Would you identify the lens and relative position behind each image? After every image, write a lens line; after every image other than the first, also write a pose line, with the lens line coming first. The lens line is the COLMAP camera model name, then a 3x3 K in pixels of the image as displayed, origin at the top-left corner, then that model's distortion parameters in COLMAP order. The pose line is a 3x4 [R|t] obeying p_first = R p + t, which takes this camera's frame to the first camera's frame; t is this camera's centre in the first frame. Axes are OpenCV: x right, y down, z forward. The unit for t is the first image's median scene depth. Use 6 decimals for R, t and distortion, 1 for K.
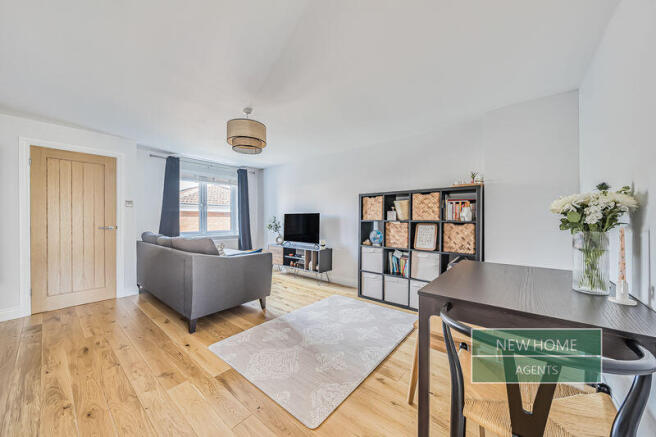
lens RADIAL K [[238.1, 0, 328.0], [0, 238.1, 218.5], [0, 0, 1]] dist [0.000888, 0.000159]
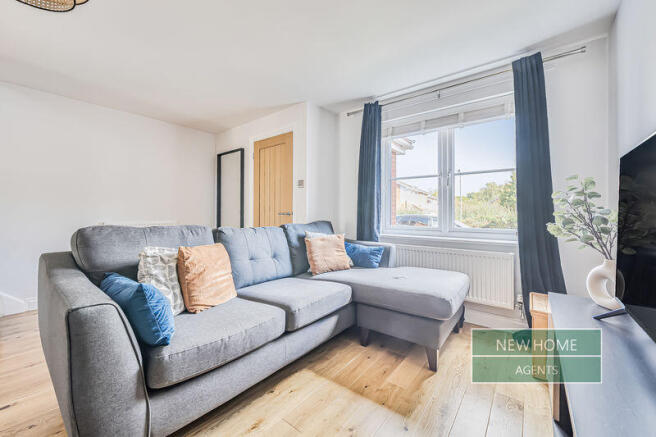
lens RADIAL K [[258.3, 0, 328.0], [0, 258.3, 218.5], [0, 0, 1]] dist [0.000675, 0.000058]
pose [[0.026334, 0.012163, -0.999579, 0.035772], [-0.007124, 0.999903, 0.011979, 0.045780], [0.999628, 0.006806, 0.026419, 1.154968]]
